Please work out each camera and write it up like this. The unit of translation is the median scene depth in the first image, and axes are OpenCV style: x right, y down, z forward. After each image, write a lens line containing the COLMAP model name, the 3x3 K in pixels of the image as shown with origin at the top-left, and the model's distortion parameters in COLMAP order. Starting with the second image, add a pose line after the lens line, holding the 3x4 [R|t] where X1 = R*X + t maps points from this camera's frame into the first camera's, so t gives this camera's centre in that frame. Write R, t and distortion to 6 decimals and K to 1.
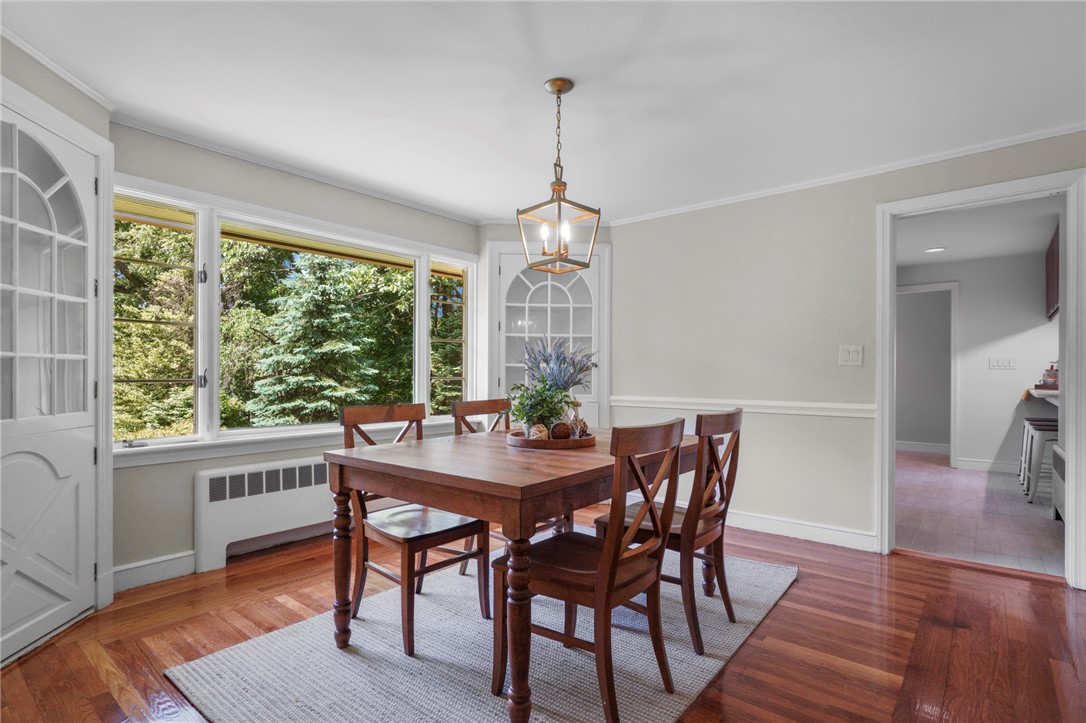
lens RADIAL K [[497.2, 0, 558.9], [0, 497.2, 373.4], [0, 0, 1]] dist [-0.003465, -0.000600]
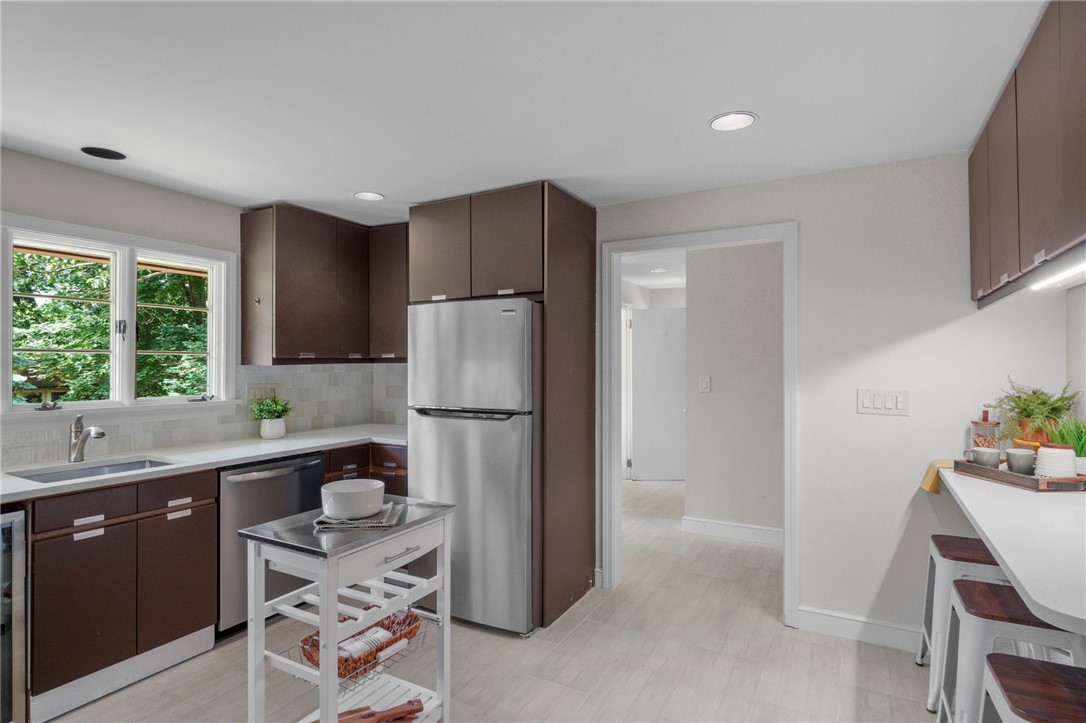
lens RADIAL K [[556.5, 0, 546.8], [0, 556.5, 362.1], [0, 0, 1]] dist [0.009162, -0.000673]
pose [[0.967940, 0.002416, 0.251170, 0.479590], [0.000112, 0.999949, -0.010050, -0.051958], [-0.251182, 0.009756, 0.967891, 0.593063]]
